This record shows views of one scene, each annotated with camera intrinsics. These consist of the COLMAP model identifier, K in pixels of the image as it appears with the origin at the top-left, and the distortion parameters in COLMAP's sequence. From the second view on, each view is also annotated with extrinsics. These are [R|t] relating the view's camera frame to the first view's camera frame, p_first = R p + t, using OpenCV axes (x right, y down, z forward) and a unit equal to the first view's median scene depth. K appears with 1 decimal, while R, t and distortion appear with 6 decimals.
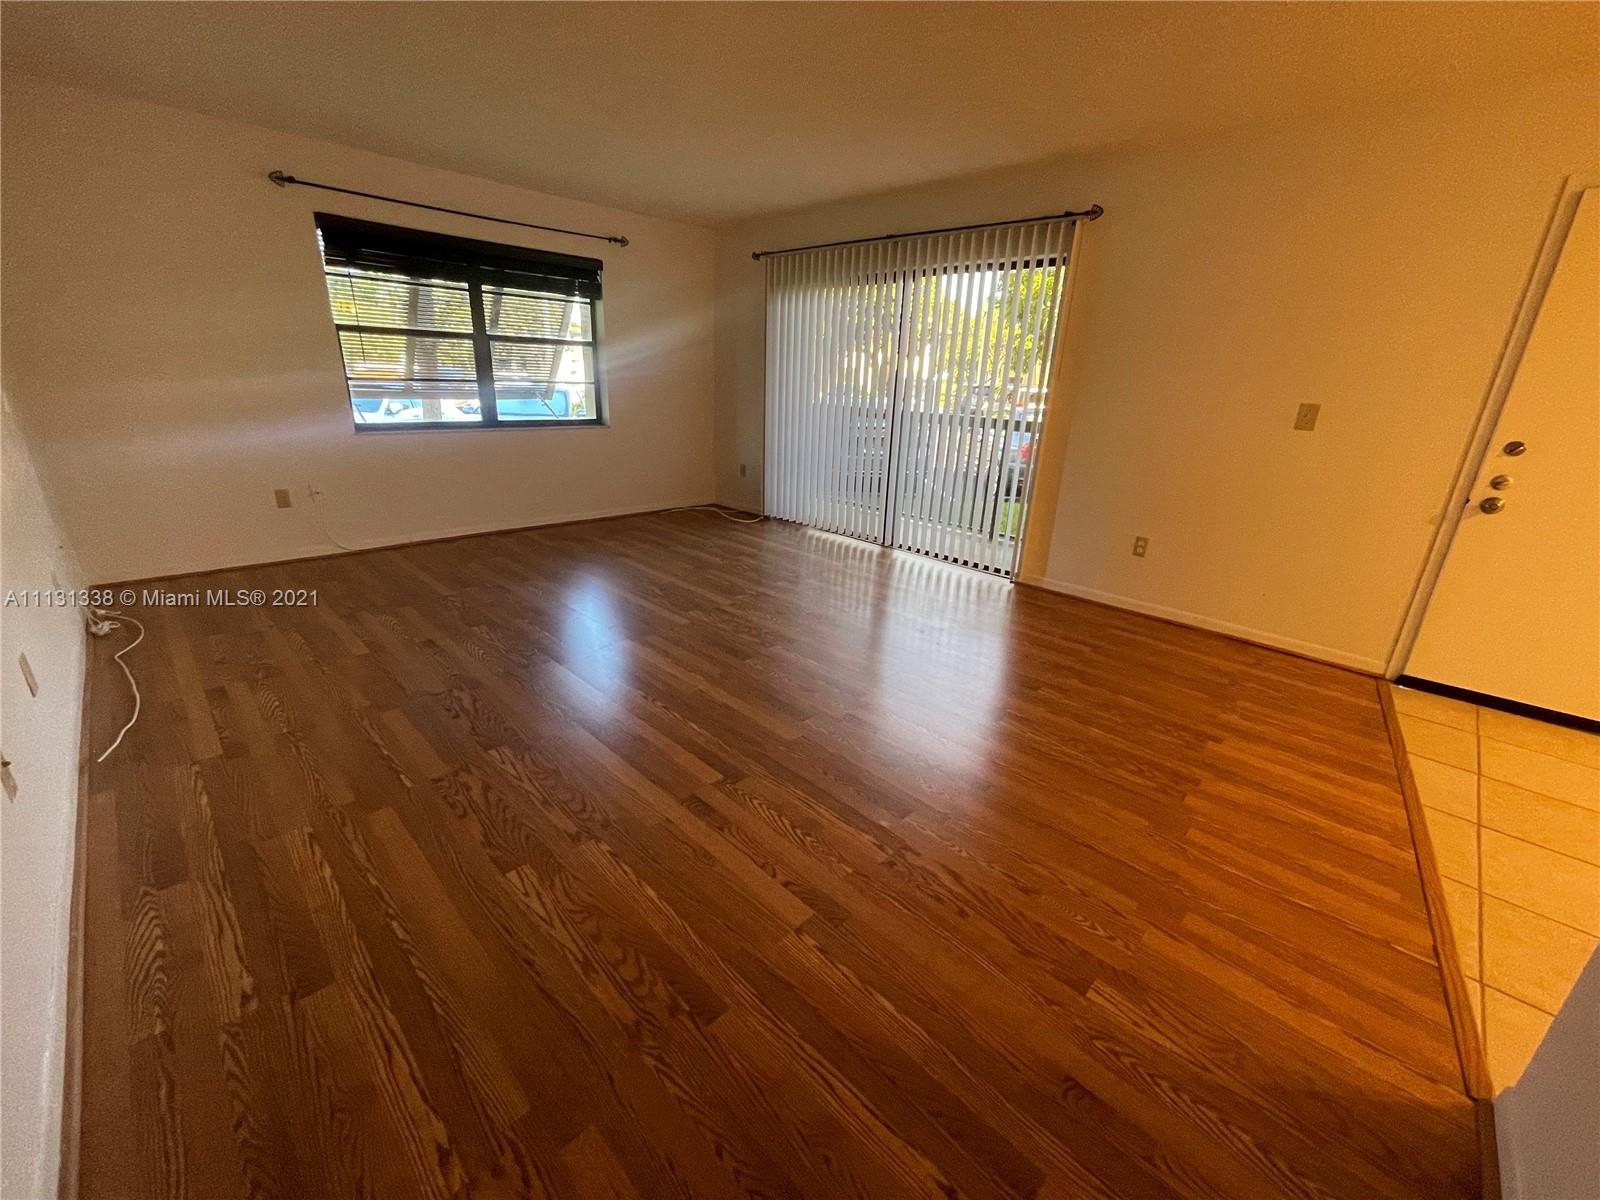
lens RADIAL K [[646.4, 0, 798.0], [0, 646.4, 601.7], [0, 0, 1]] dist [-0.003111, 0.000301]
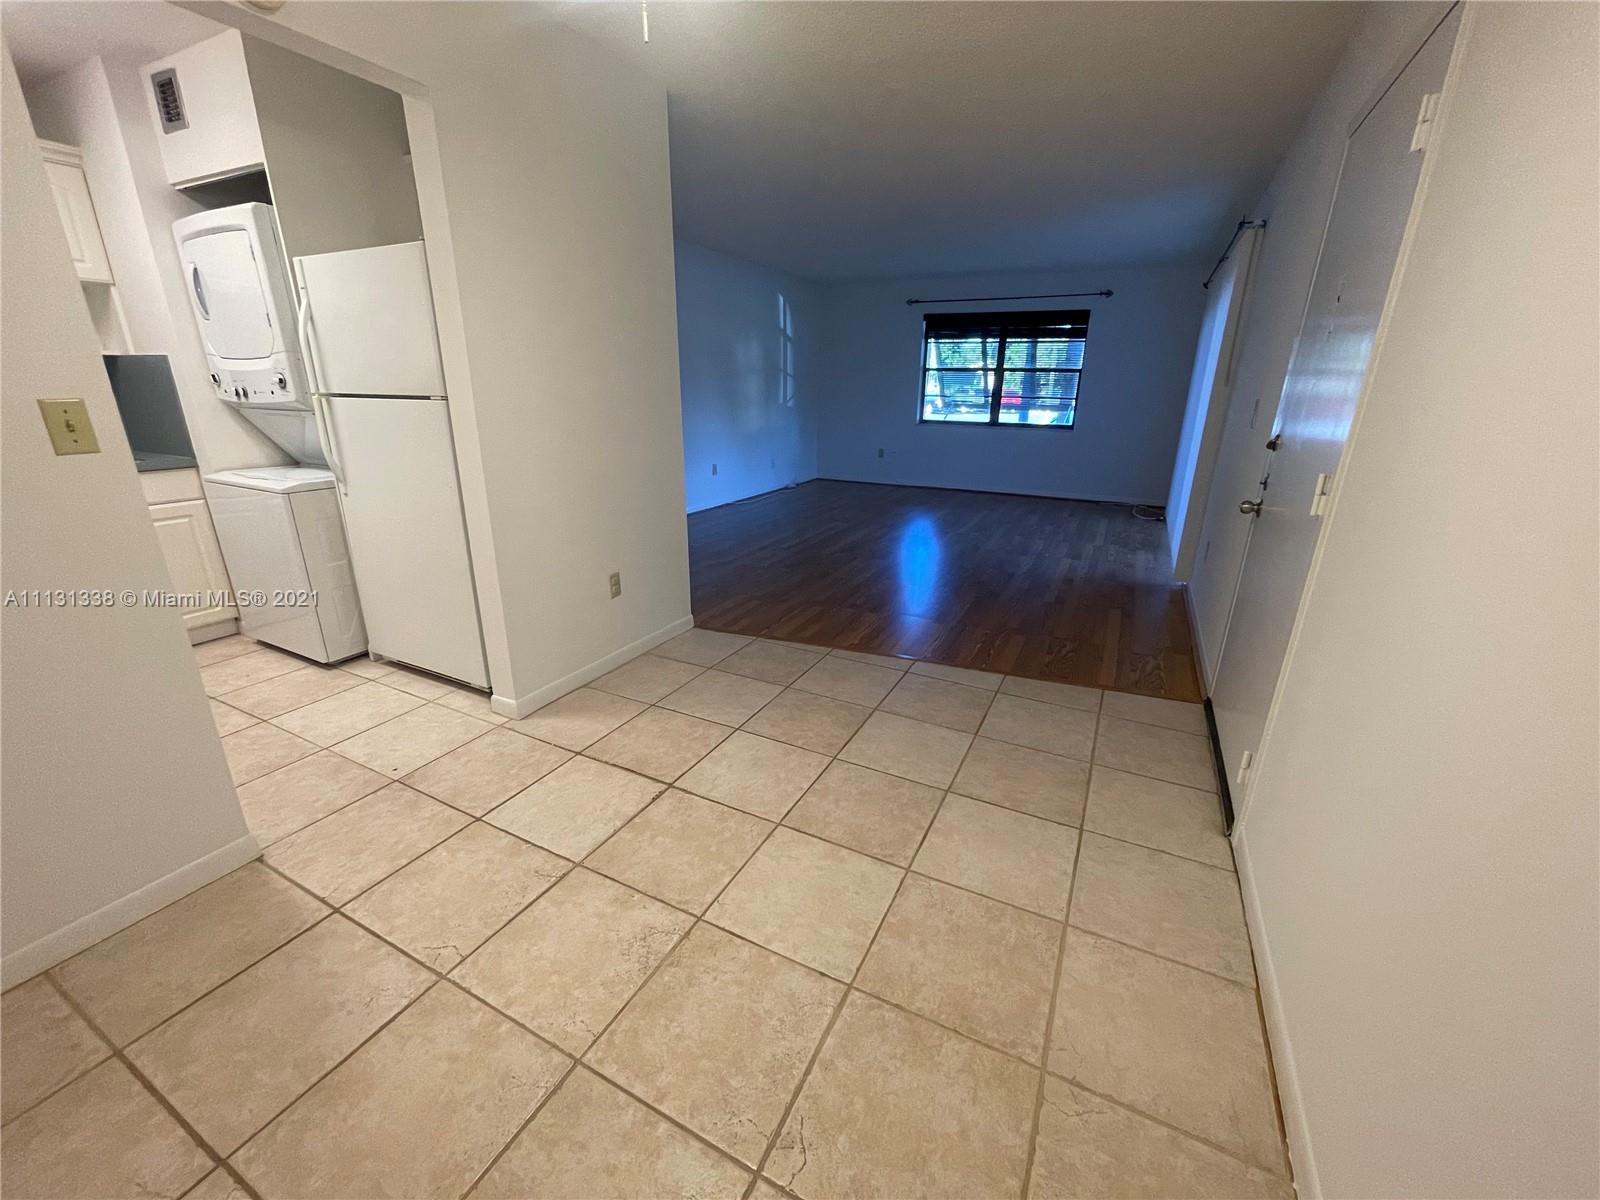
lens RADIAL K [[646.4, 0, 798.0], [0, 646.4, 601.7], [0, 0, 1]] dist [-0.003111, 0.000301]
pose [[0.304567, 0.273116, -0.912495, 1.294441], [-0.314798, 0.933037, 0.174193, 0.010175], [0.898967, 0.234199, 0.370149, 0.109766]]
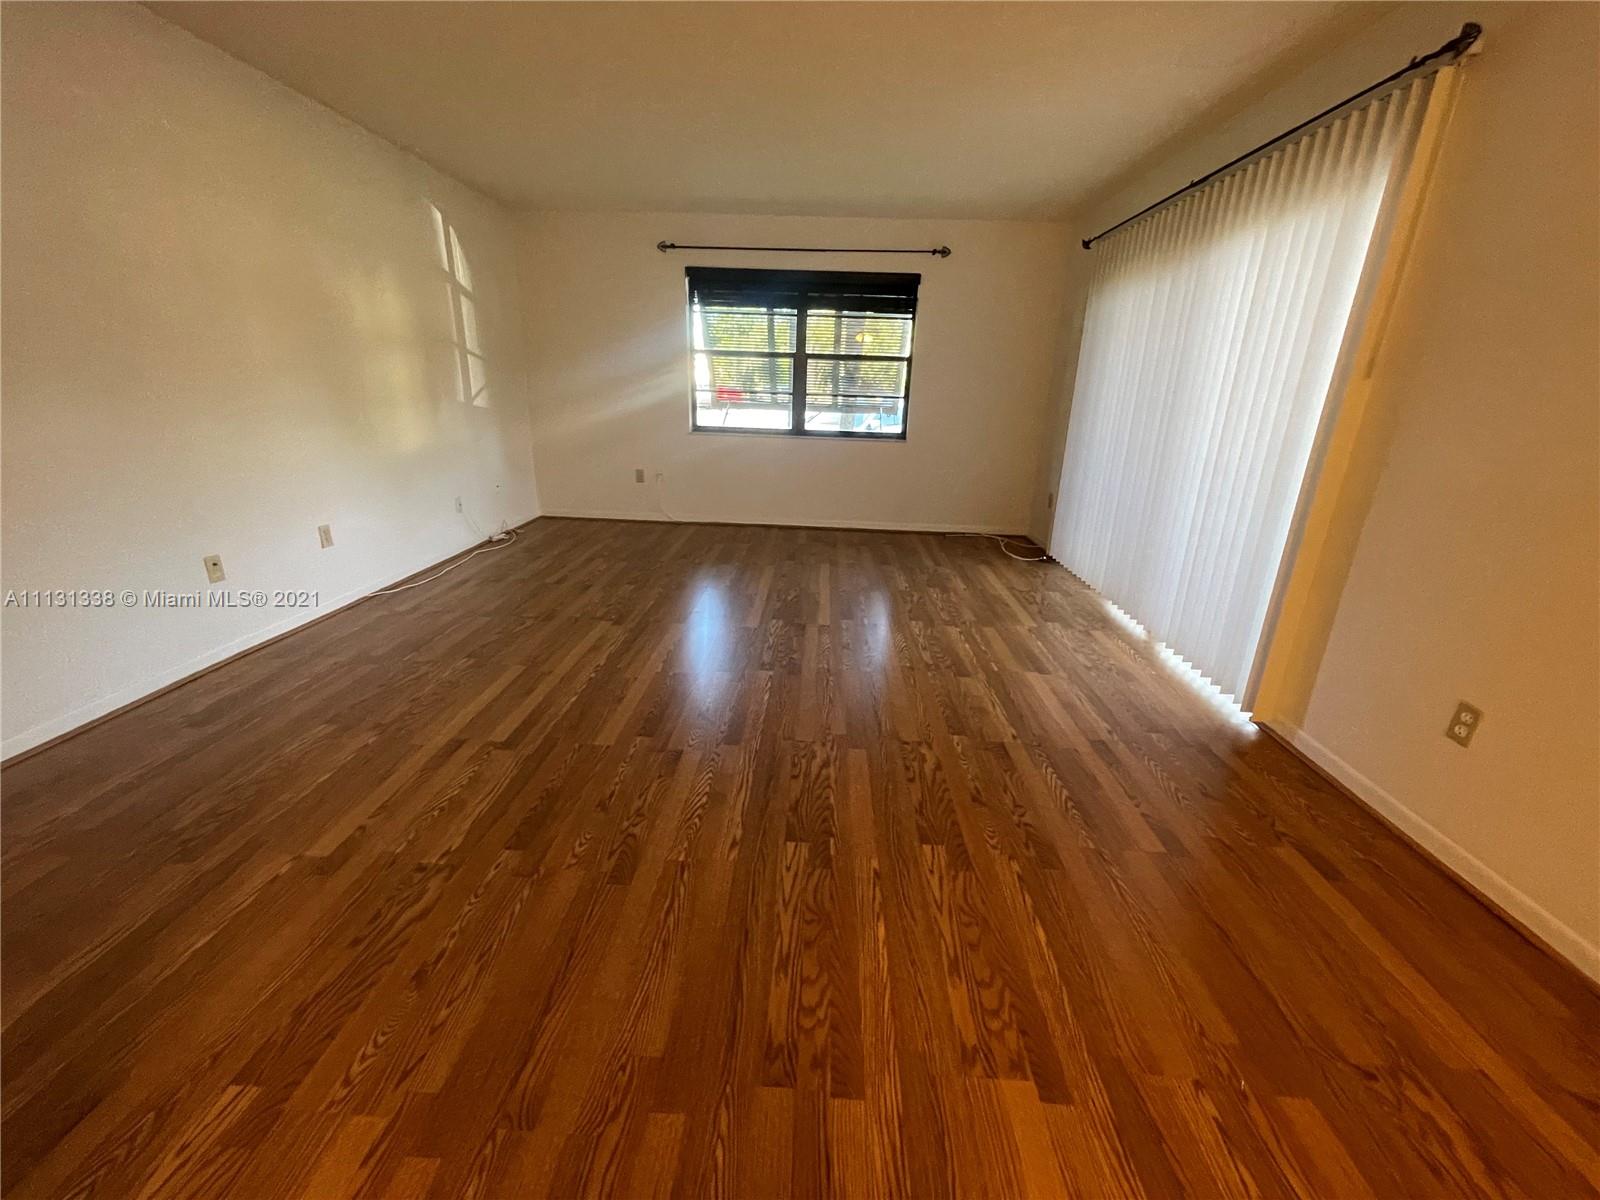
lens RADIAL K [[646.4, 0, 798.0], [0, 646.4, 601.7], [0, 0, 1]] dist [-0.003111, 0.000301]
pose [[0.668806, 0.221475, -0.709682, 0.537521], [-0.250406, 0.965925, 0.065460, -0.083281], [0.699997, 0.133929, 0.701475, 0.333260]]
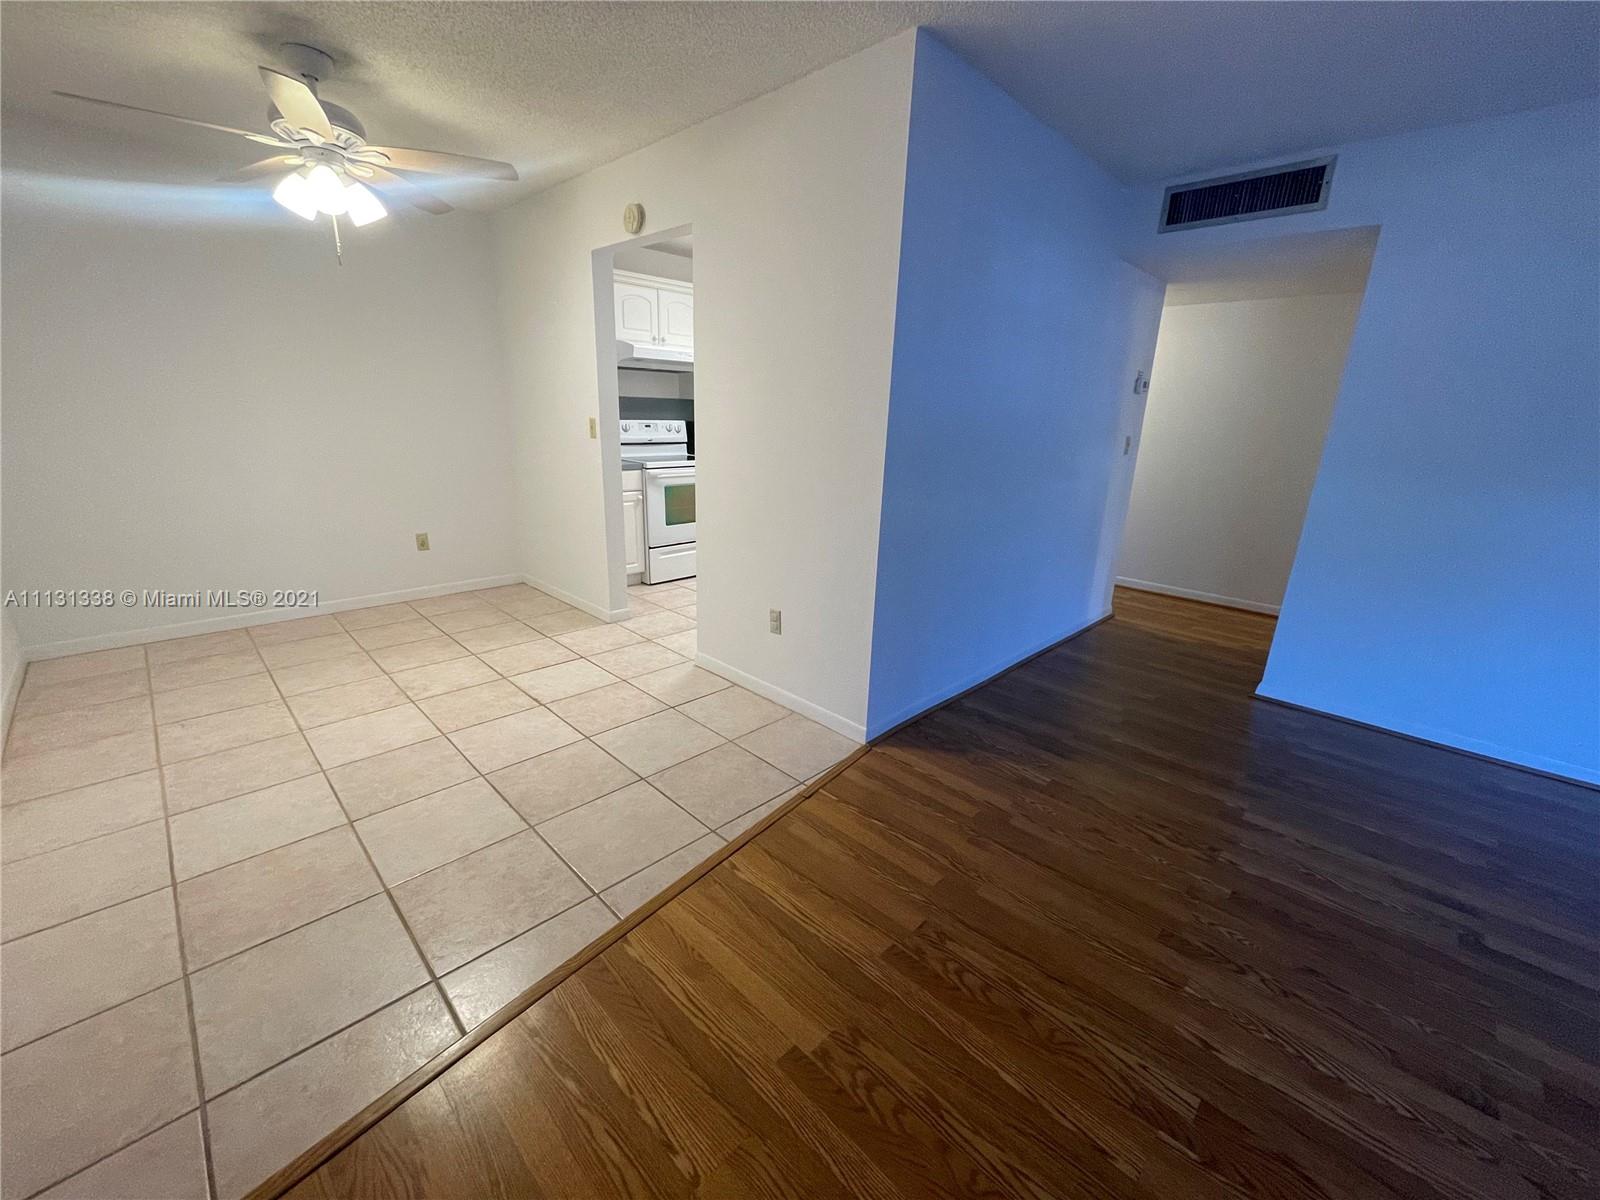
lens RADIAL K [[646.4, 0, 798.0], [0, 646.4, 601.7], [0, 0, 1]] dist [-0.003111, 0.000301]
pose [[-0.997468, -0.066727, -0.024616, 0.470291], [-0.068456, 0.806834, 0.586799, -0.290756], [-0.019294, 0.586998, -0.809358, 0.836592]]
